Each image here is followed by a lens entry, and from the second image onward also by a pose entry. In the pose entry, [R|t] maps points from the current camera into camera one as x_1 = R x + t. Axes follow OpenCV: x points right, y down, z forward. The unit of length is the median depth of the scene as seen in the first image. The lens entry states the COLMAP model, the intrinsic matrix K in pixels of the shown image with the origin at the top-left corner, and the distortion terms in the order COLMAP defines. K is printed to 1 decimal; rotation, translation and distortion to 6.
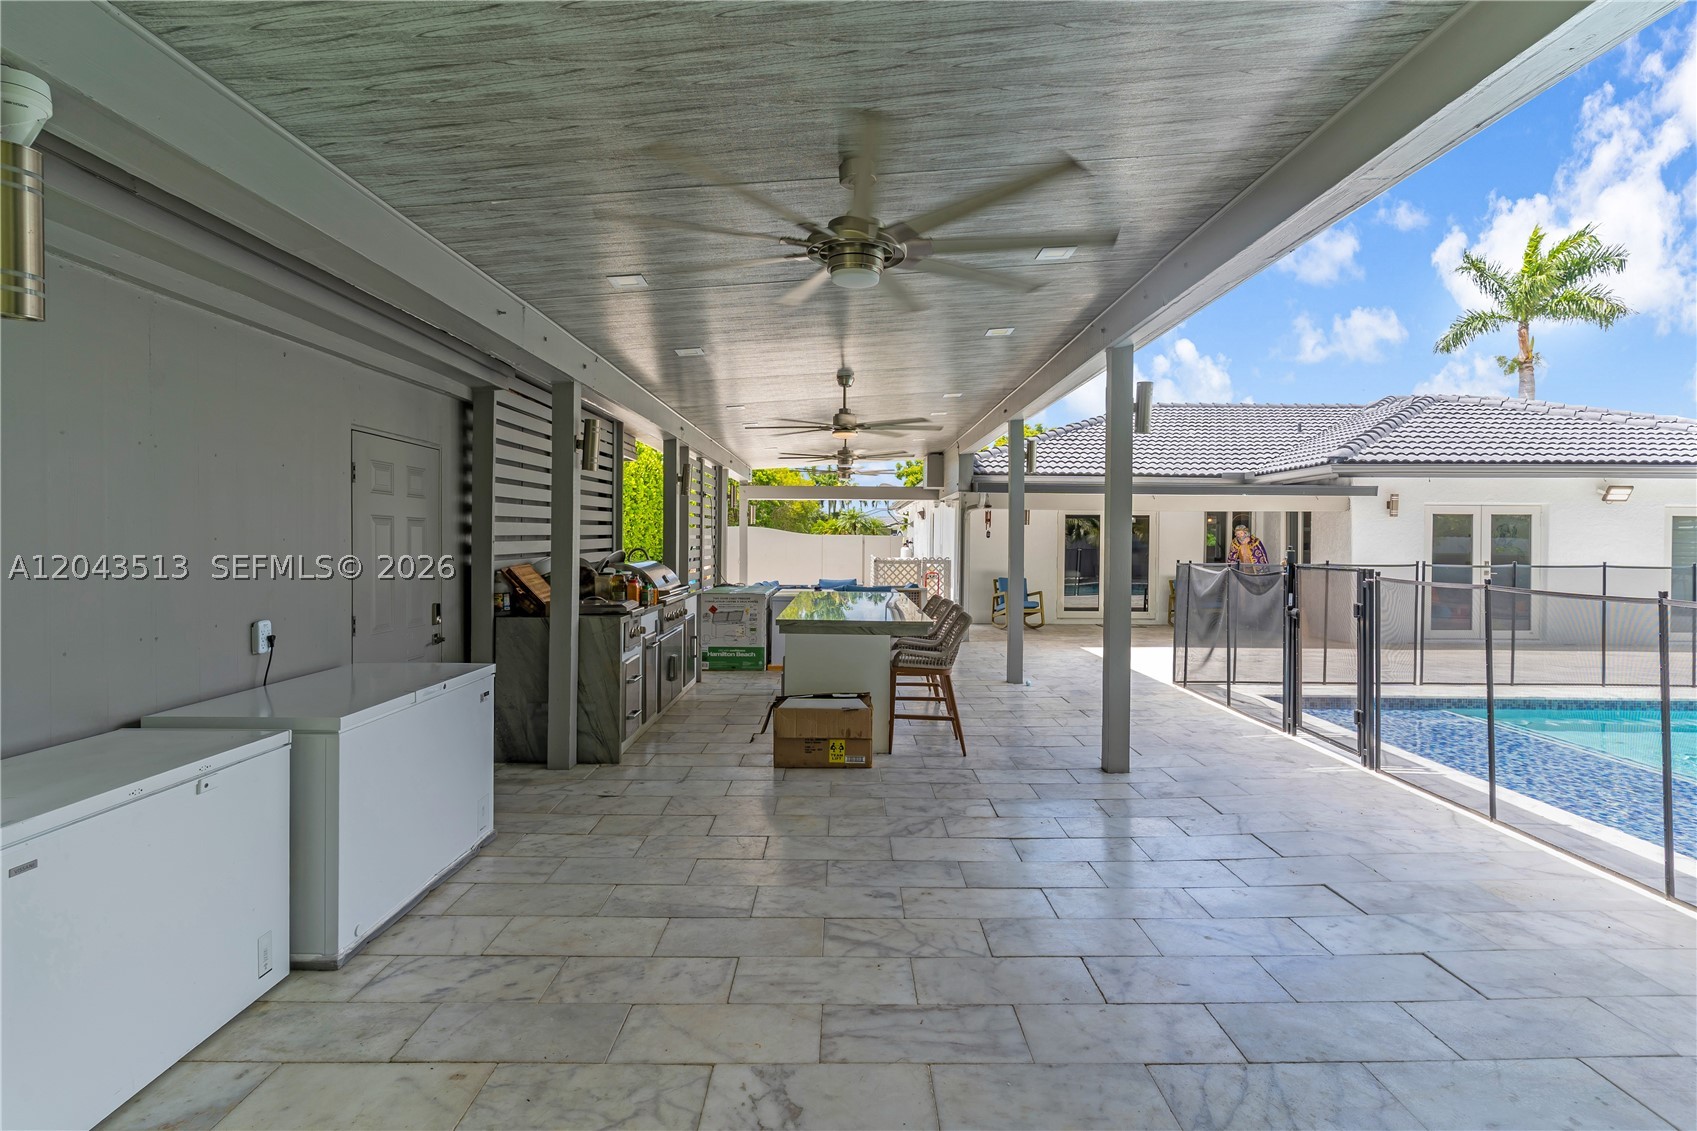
lens RADIAL K [[820.9, 0, 853.9], [0, 820.9, 558.9], [0, 0, 1]] dist [0.006507, 0.000428]
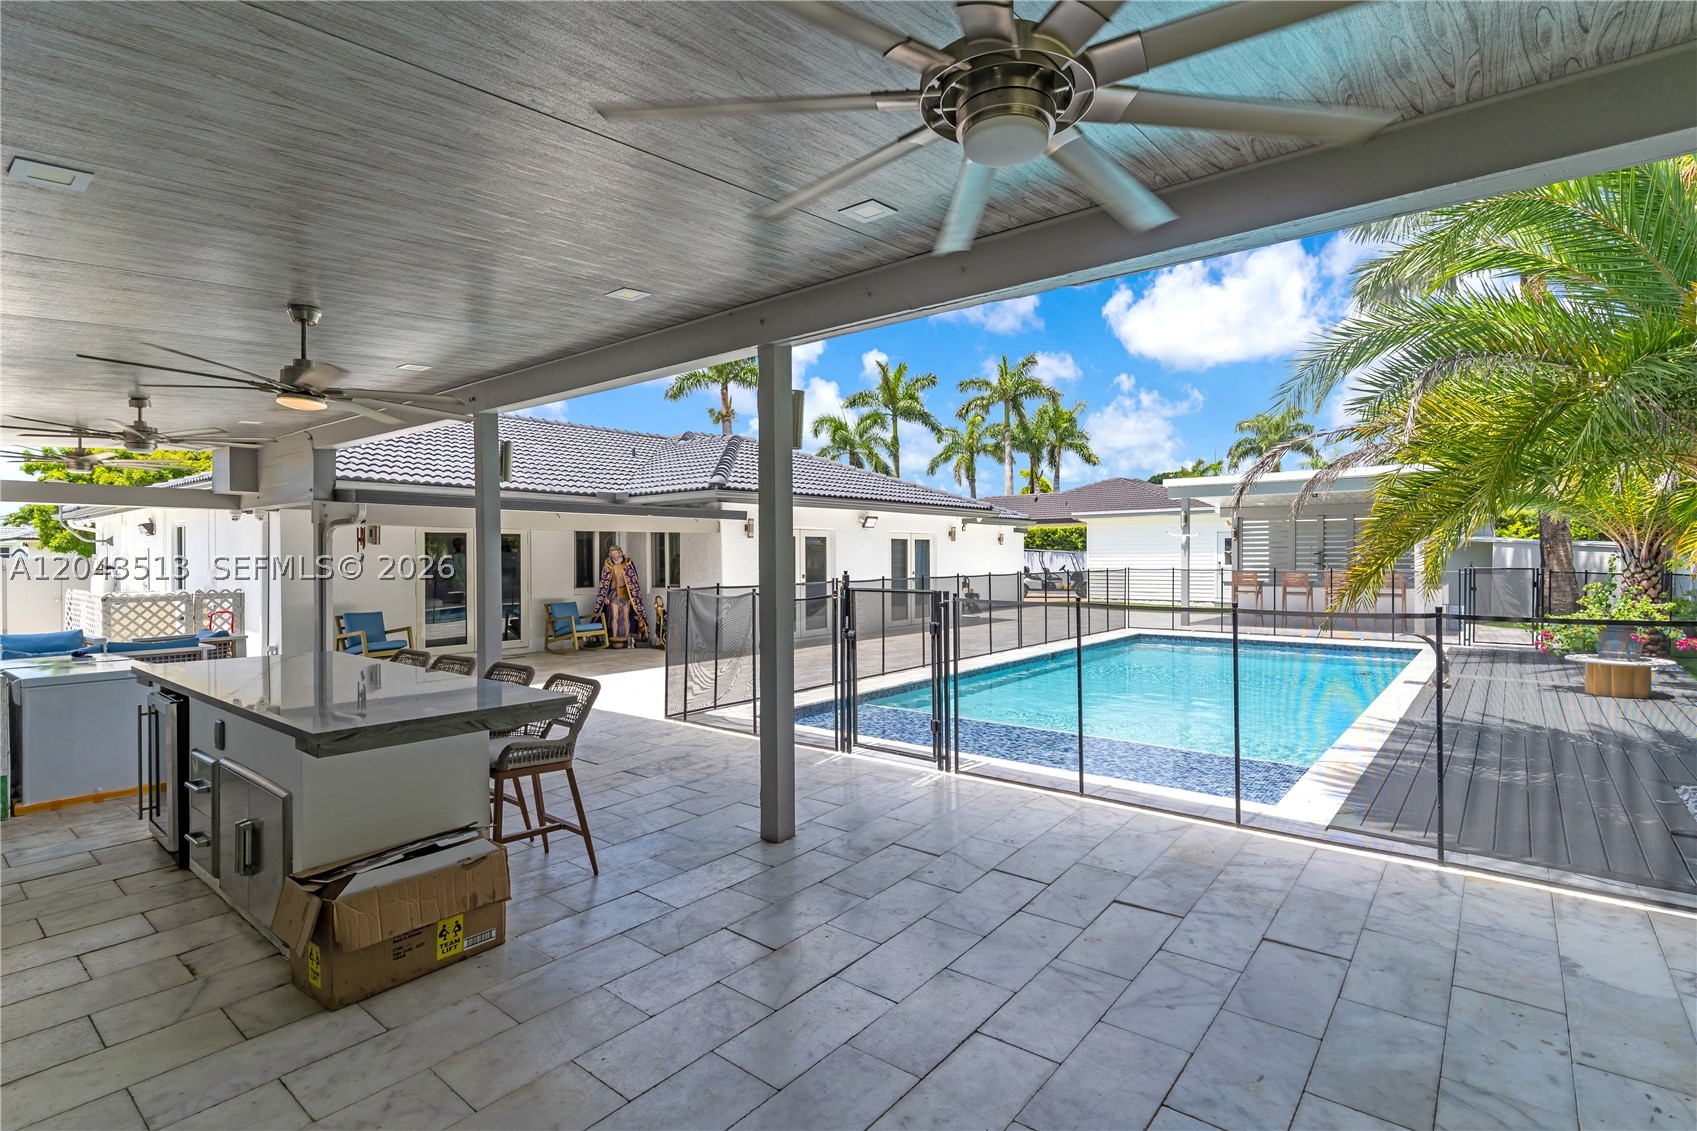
lens RADIAL K [[810.7, 0, 848.5], [0, 810.7, 565.5], [0, 0, 1]] dist [0.002537, 0.000531]
pose [[0.637958, -0.020487, 0.769799, -0.132735], [0.029284, 0.999568, 0.002333, -0.012454], [-0.769514, 0.021054, 0.638283, 0.187262]]
